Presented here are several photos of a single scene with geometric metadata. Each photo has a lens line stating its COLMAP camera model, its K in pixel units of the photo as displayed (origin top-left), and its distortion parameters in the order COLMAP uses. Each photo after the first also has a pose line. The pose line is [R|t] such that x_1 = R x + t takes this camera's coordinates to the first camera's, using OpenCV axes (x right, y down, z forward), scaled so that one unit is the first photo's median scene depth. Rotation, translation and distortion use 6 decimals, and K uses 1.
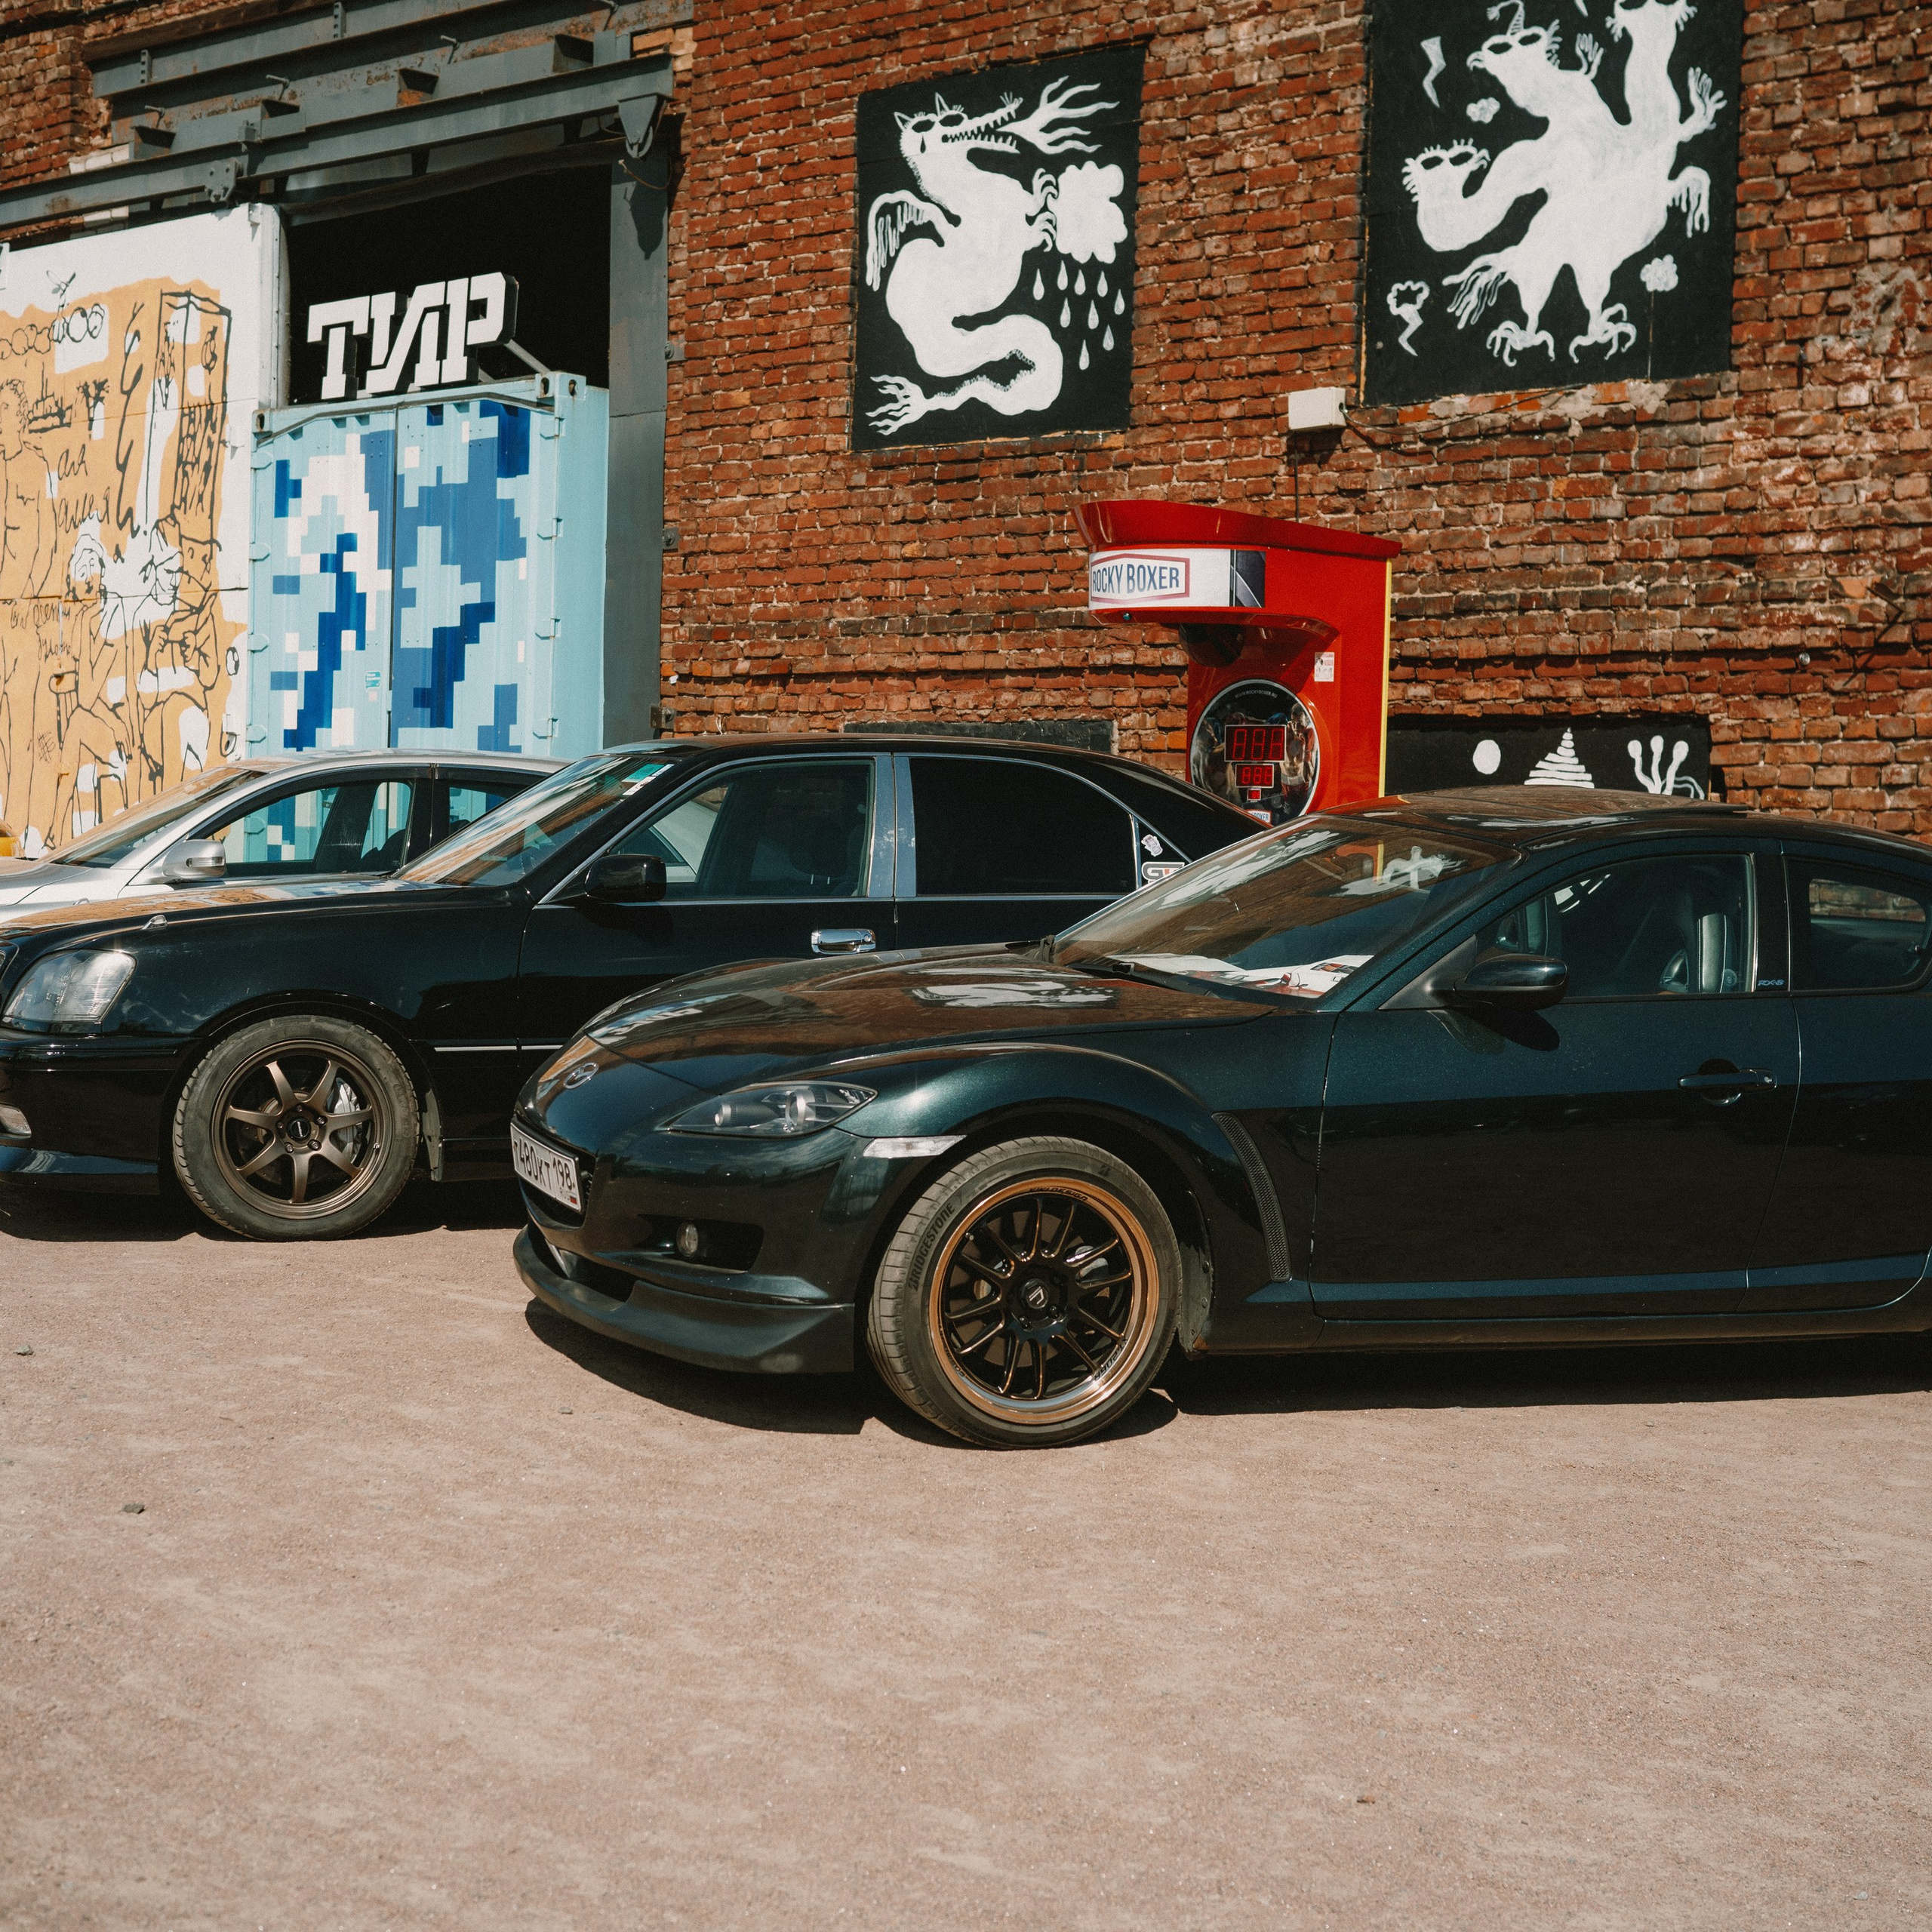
lens RADIAL K [[3257.9, 0, 957.4], [0, 3257.9, 979.4], [0, 0, 1]] dist [0.083681, -0.049366]
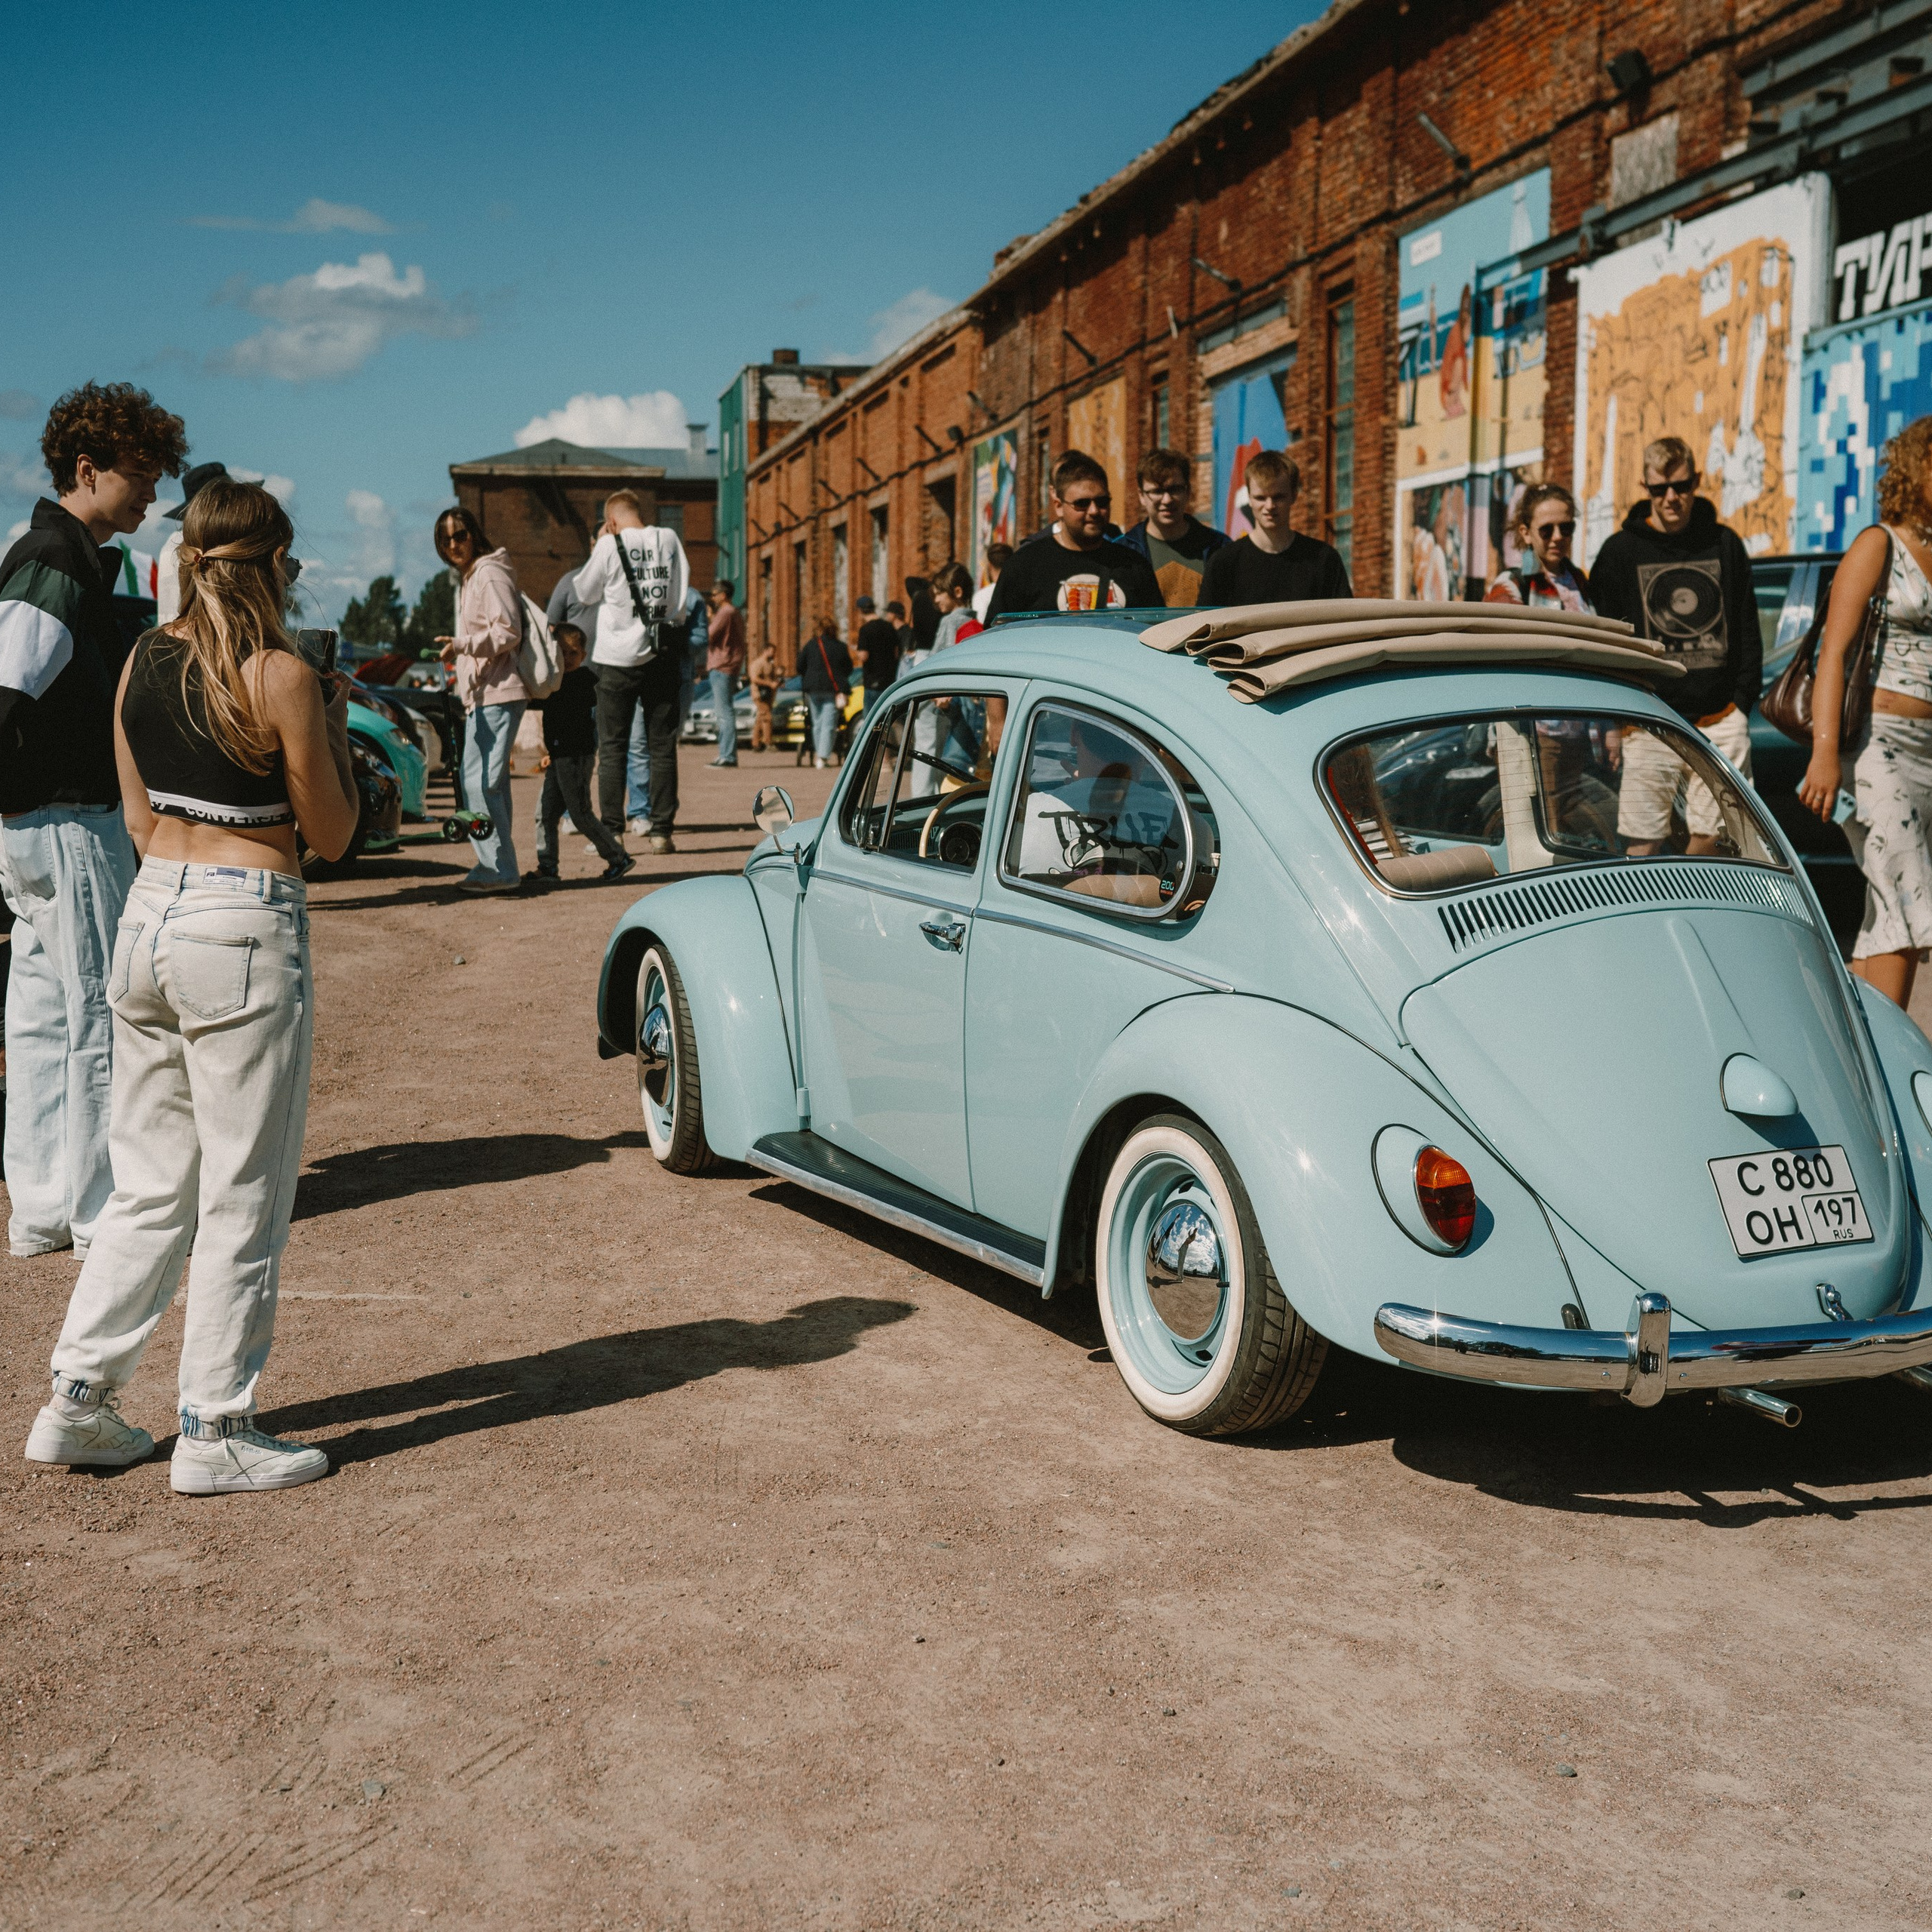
lens RADIAL K [[3257.9, 0, 957.4], [0, 3257.9, 979.4], [0, 0, 1]] dist [0.083681, -0.049366]
pose [[0.782086, 0.024050, -0.622706, 0.373451], [-0.002936, 0.999386, 0.034910, 0.042649], [0.623163, -0.025475, 0.781677, -0.262287]]
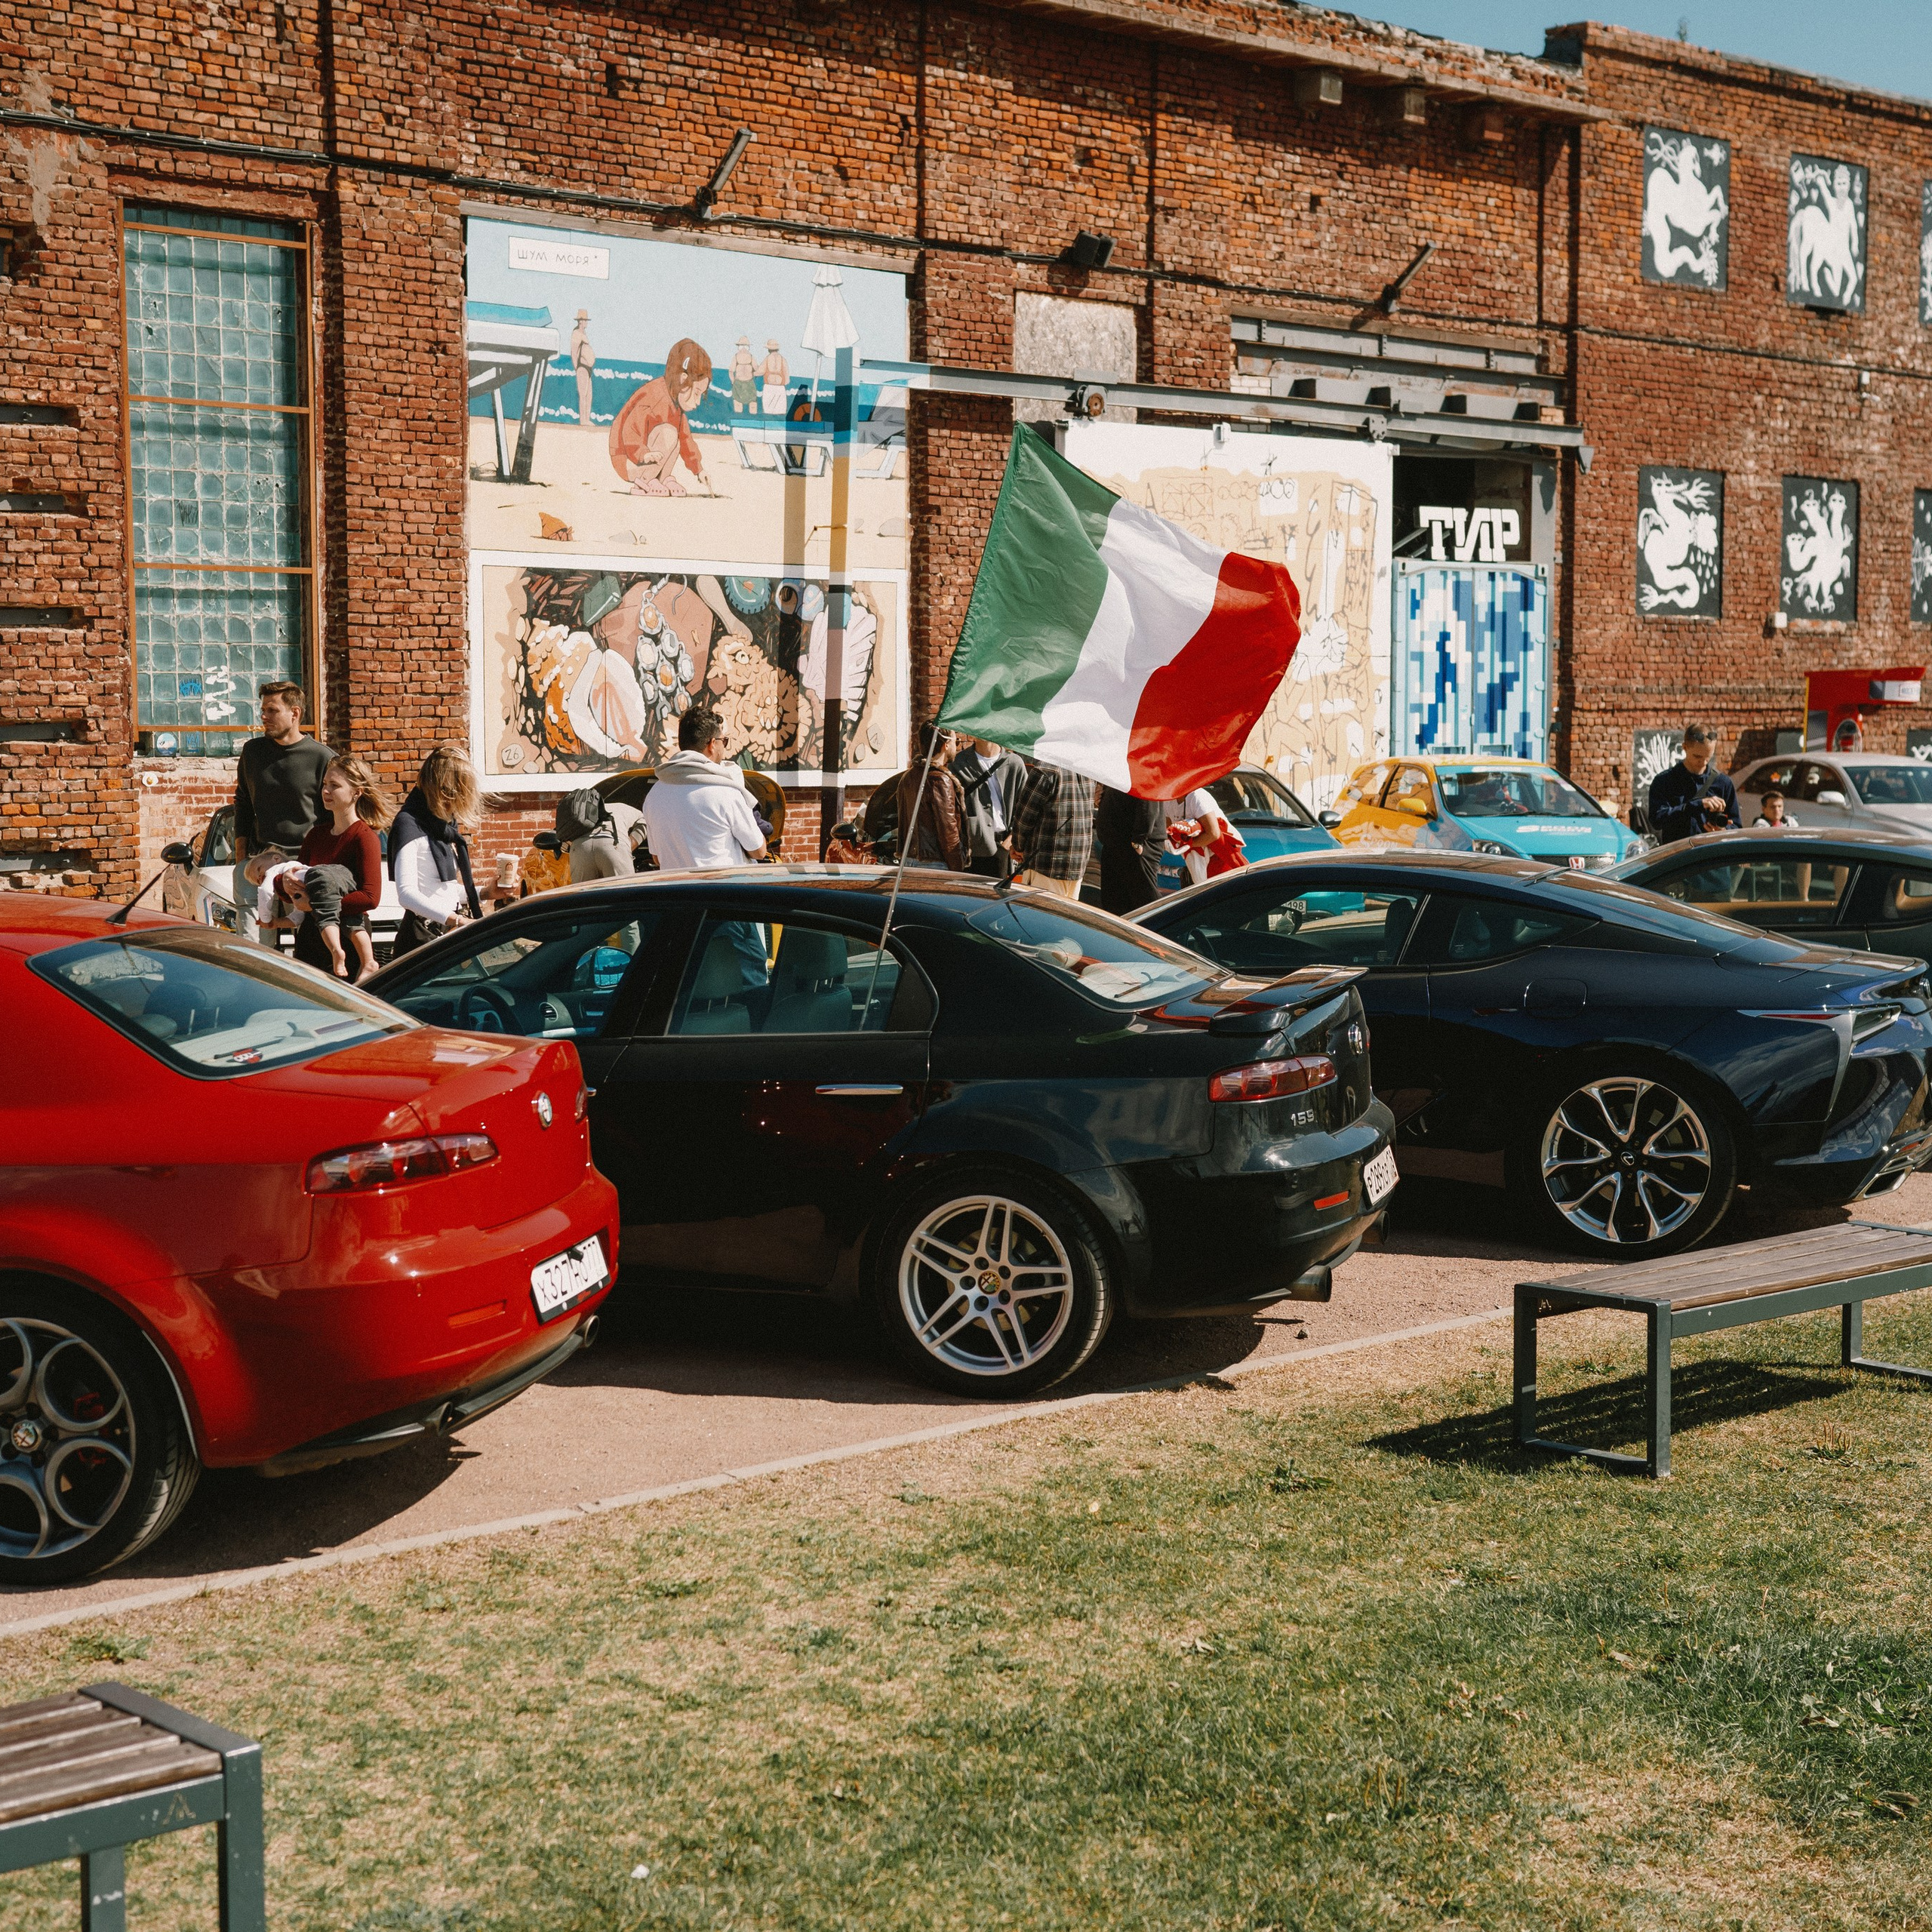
lens RADIAL K [[3257.9, 0, 957.4], [0, 3257.9, 979.4], [0, 0, 1]] dist [0.083681, -0.049366]
pose [[0.051981, -0.112529, 0.992288, -2.231359], [0.037295, 0.993157, 0.110674, -0.164814], [-0.997951, 0.031255, 0.055822, 1.249021]]
